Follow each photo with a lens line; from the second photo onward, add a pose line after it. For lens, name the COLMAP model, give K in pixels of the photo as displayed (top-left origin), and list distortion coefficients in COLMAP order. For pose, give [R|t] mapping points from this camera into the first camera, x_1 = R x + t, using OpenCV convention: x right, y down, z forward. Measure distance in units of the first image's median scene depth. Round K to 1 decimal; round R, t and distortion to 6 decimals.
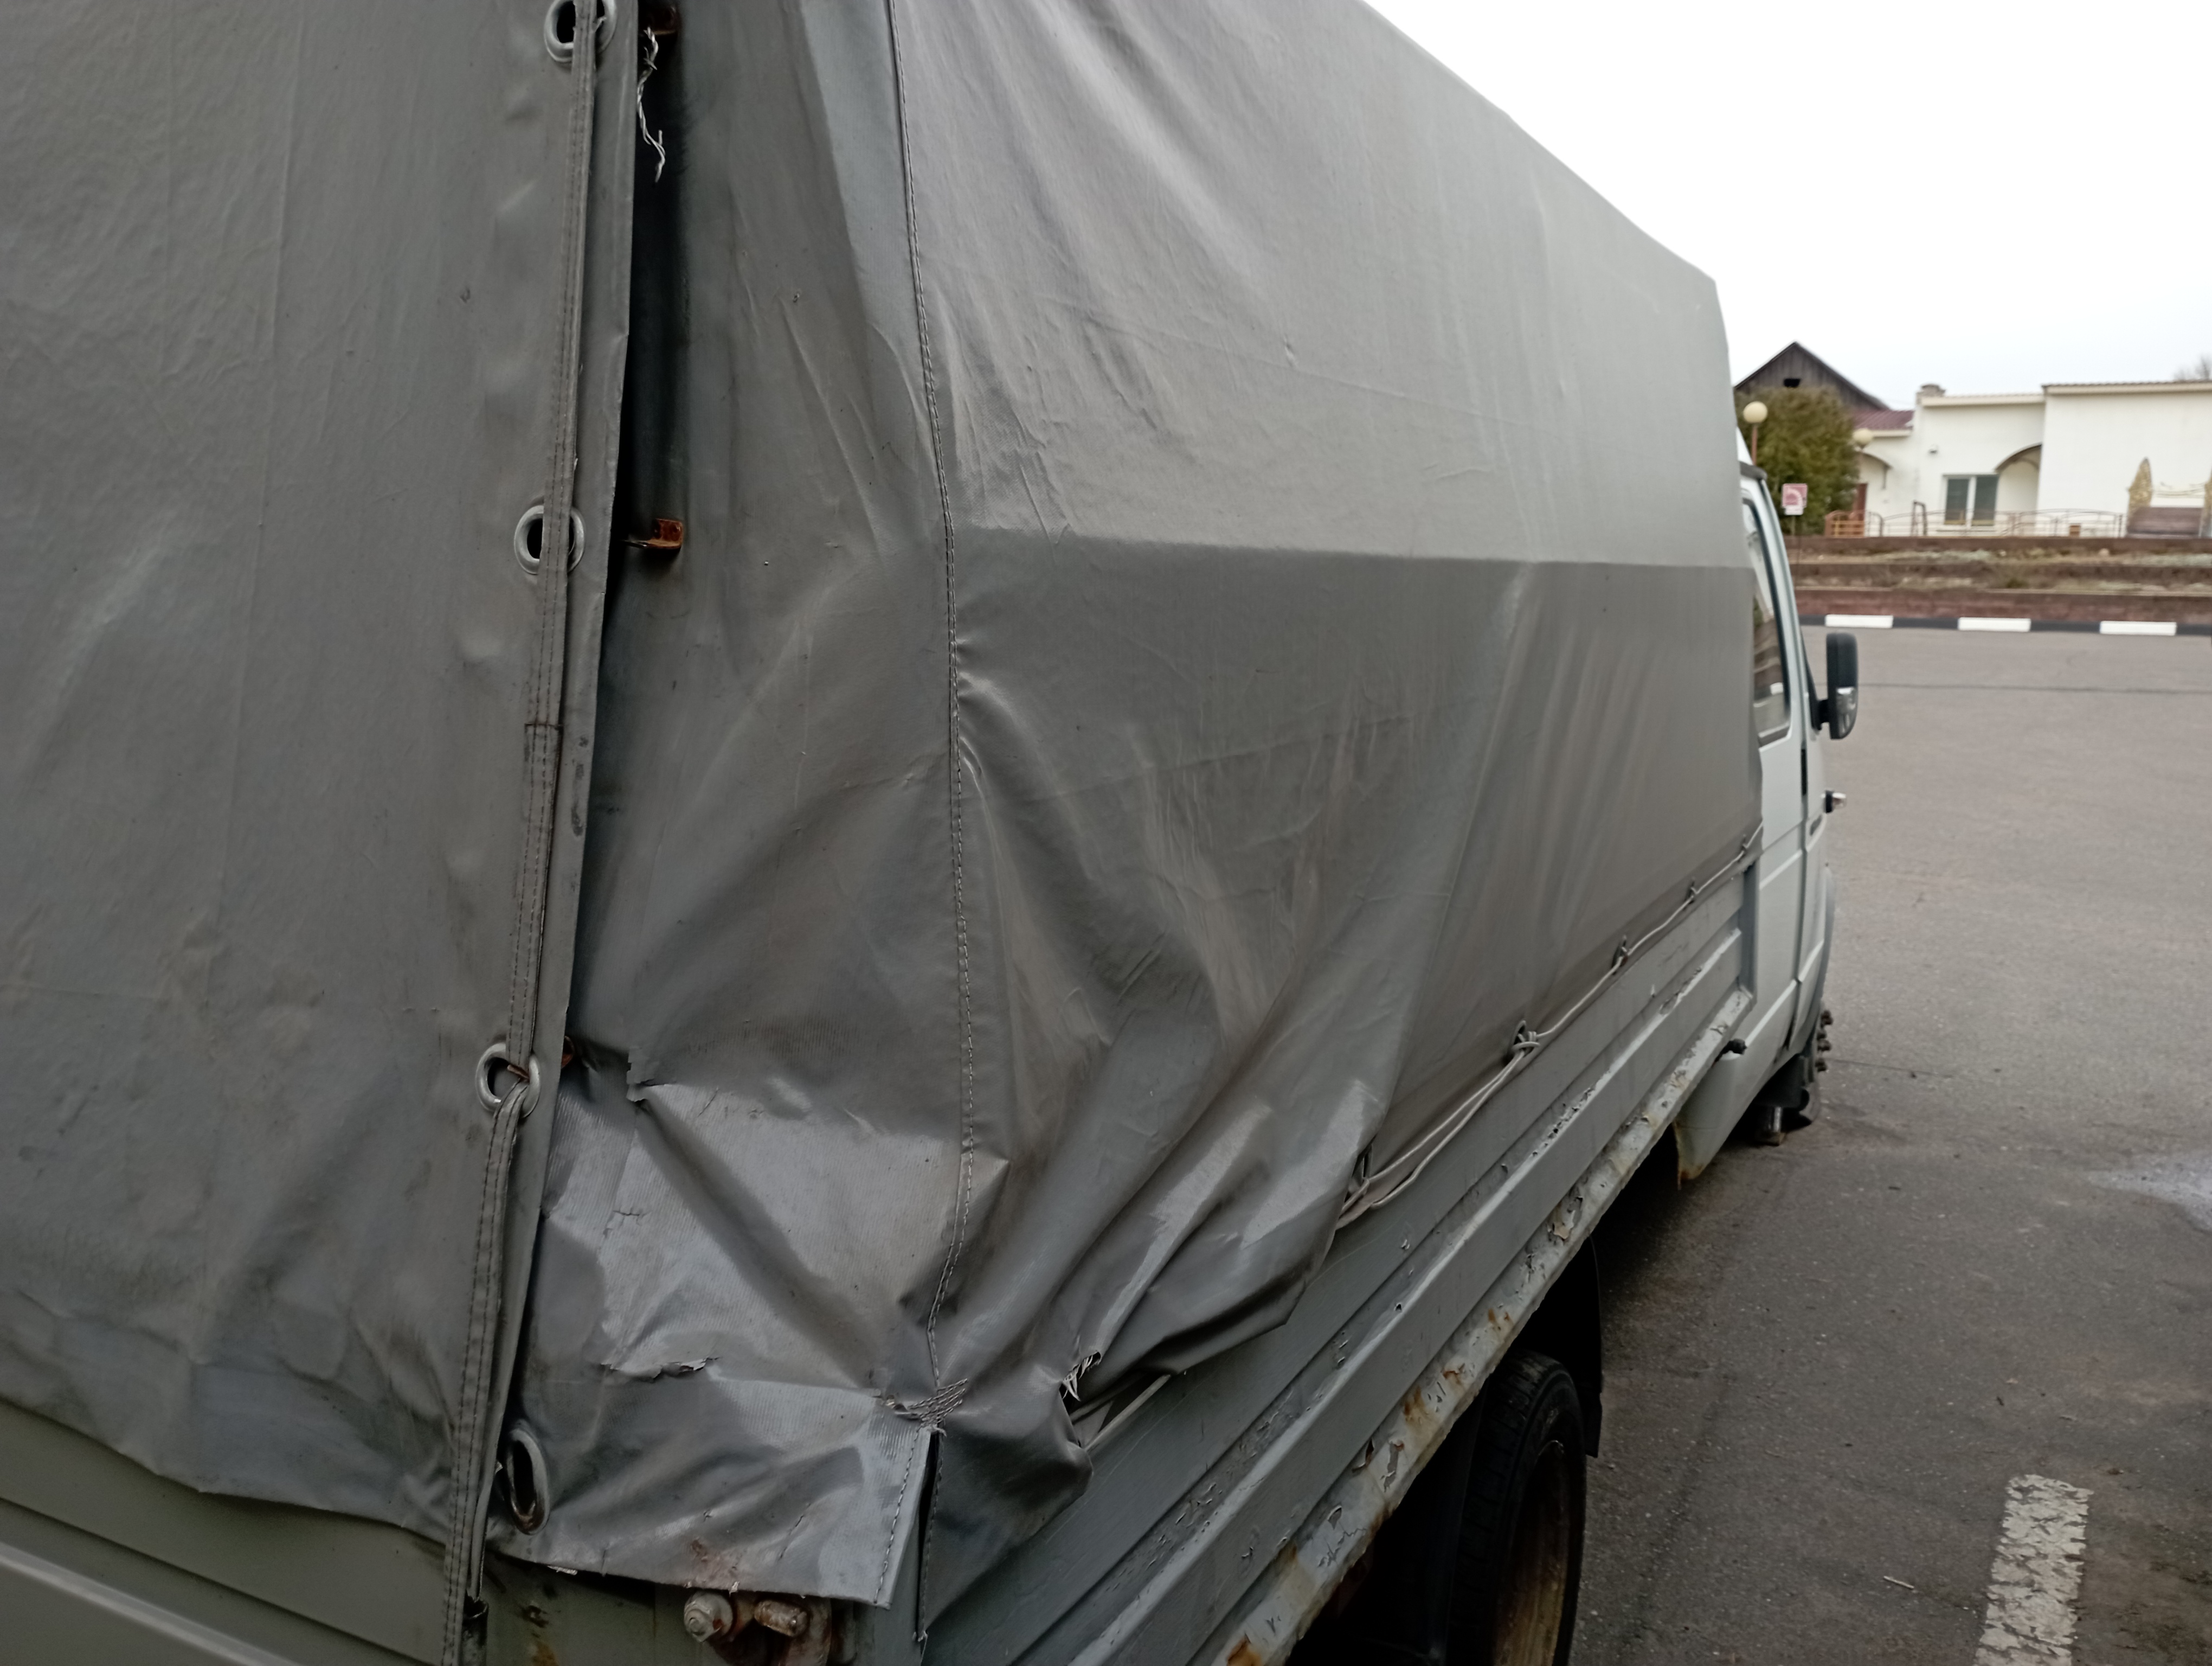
lens RADIAL K [[1791.9, 0, 1108.6], [0, 1791.9, 832.4], [0, 0, 1]] dist [0.099503, -0.115488]
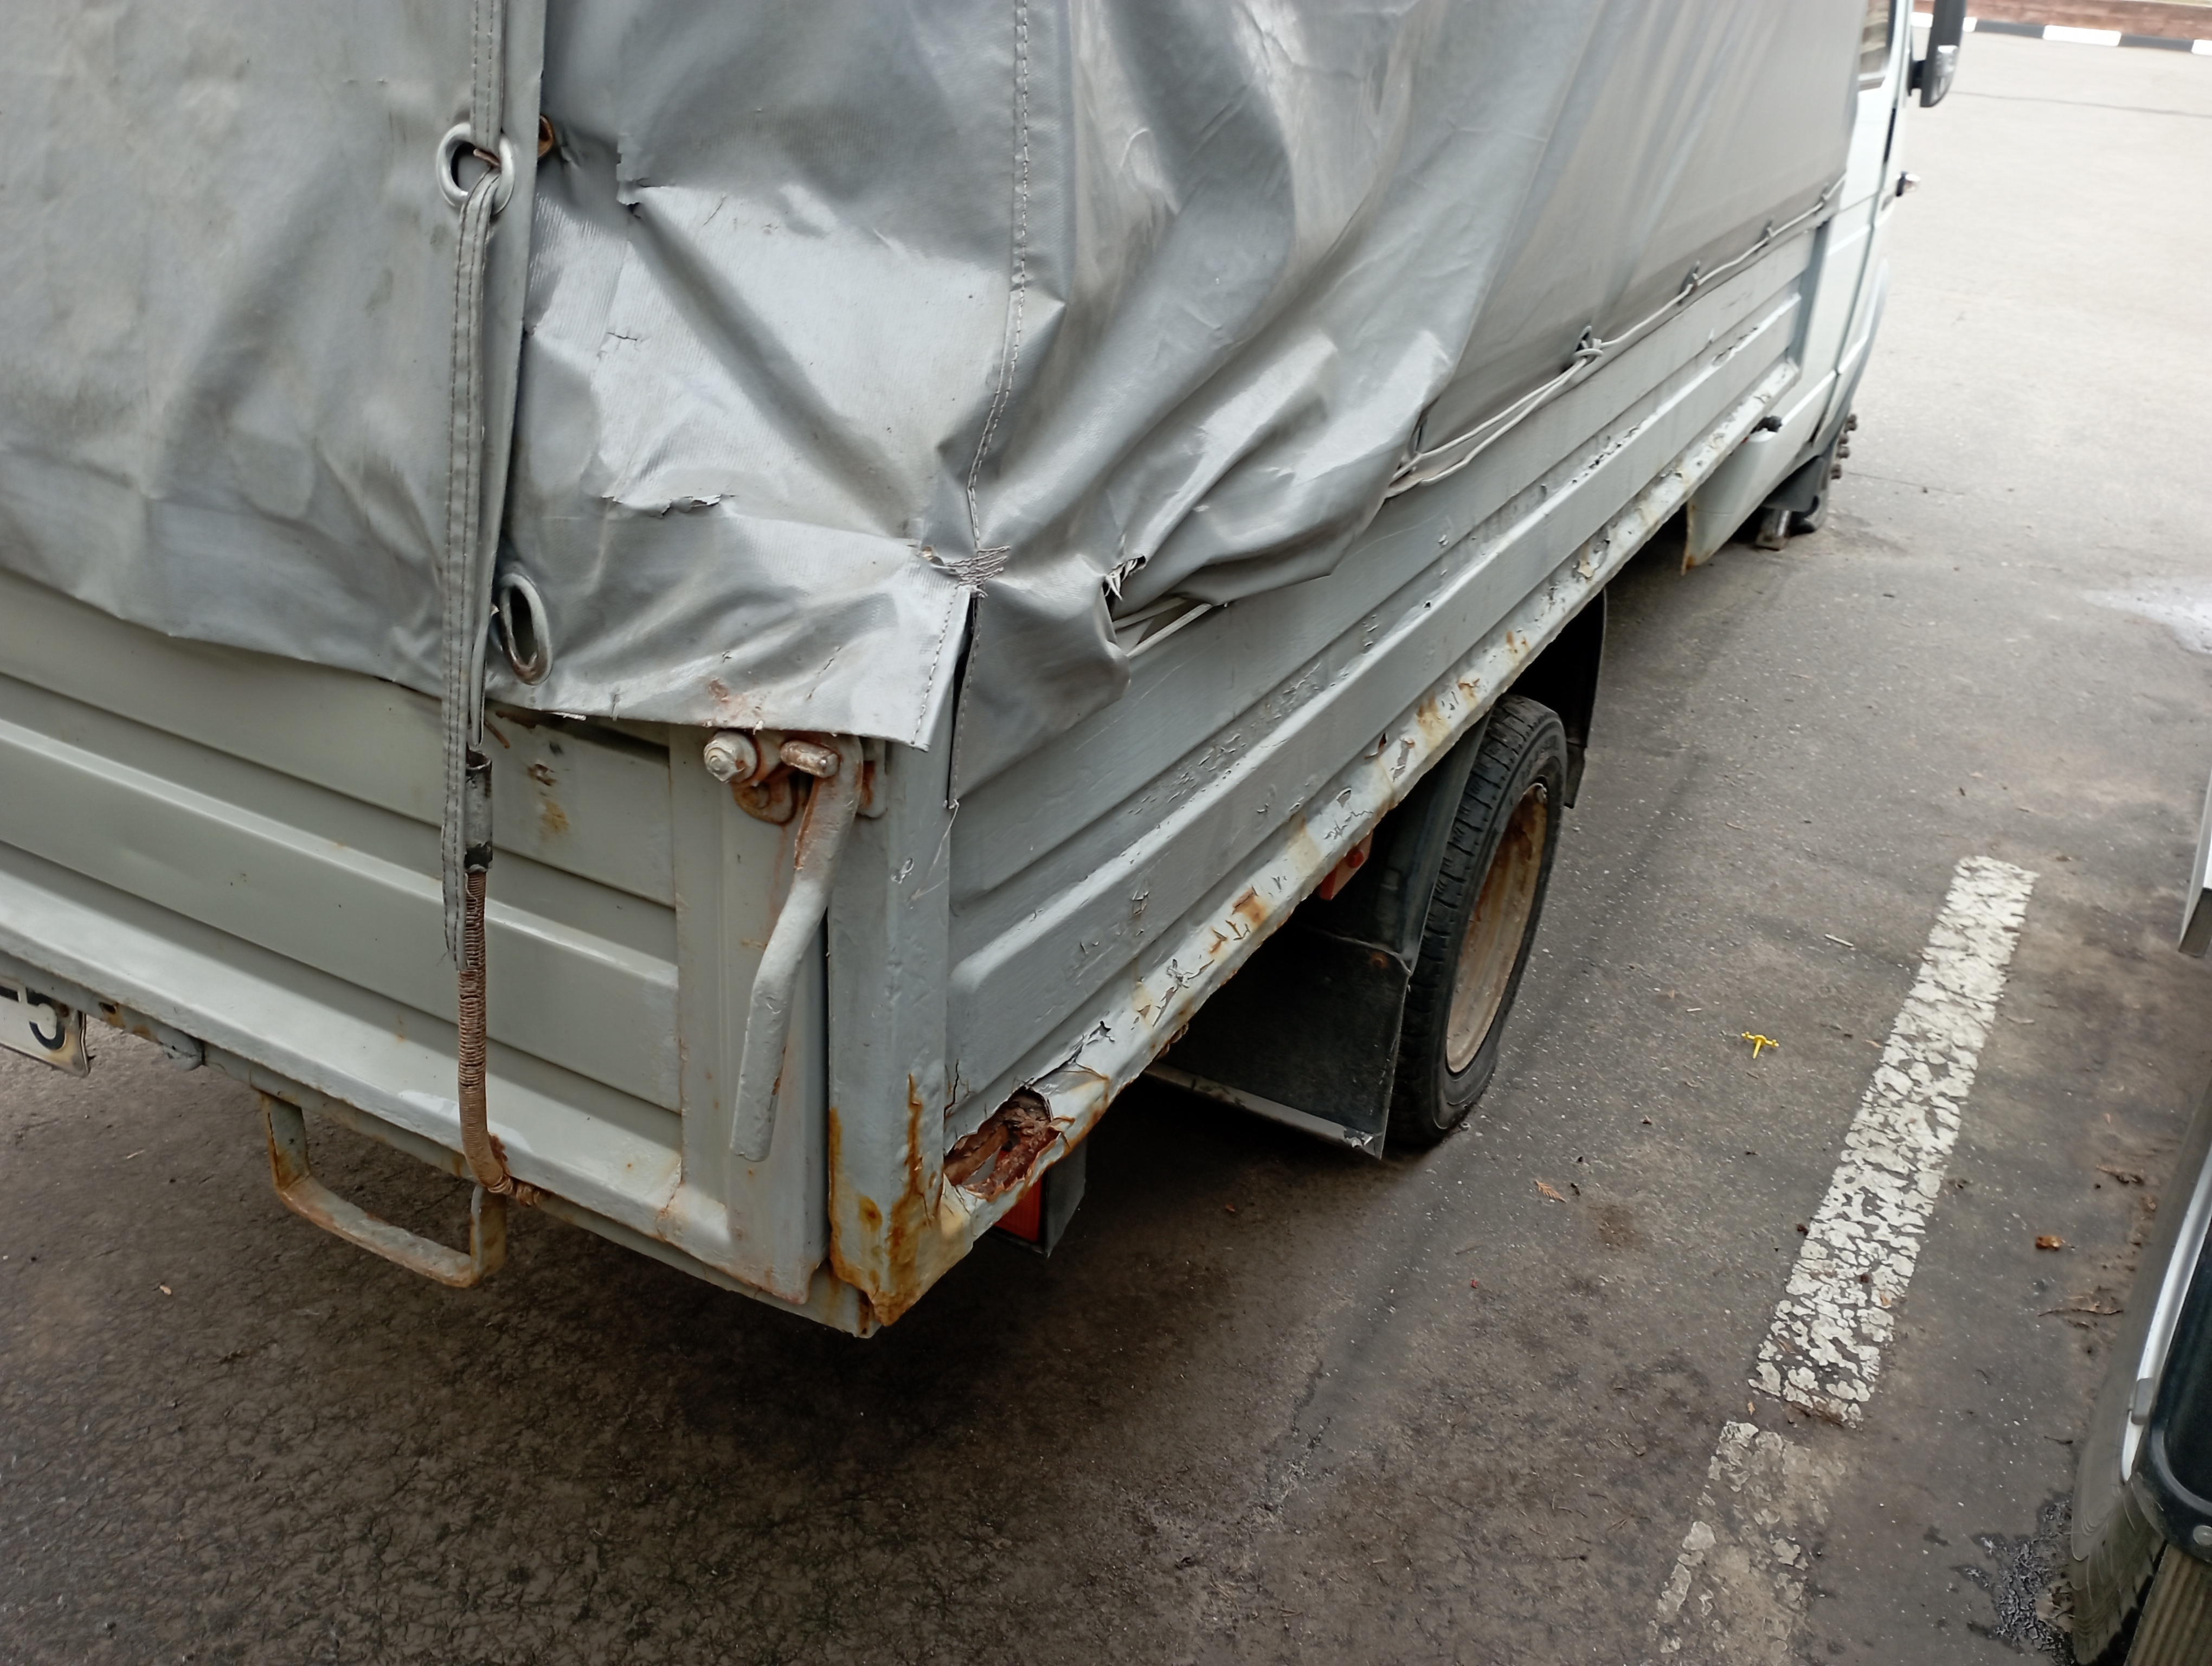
lens RADIAL K [[1791.9, 0, 1095.6], [0, 1791.9, 822.7], [0, 0, 1]] dist [0.099503, -0.115488]
pose [[0.998316, 0.056070, 0.014894, -0.031671], [-0.057914, 0.948088, 0.312689, 0.116789], [0.003411, -0.313025, 0.949739, 0.080576]]
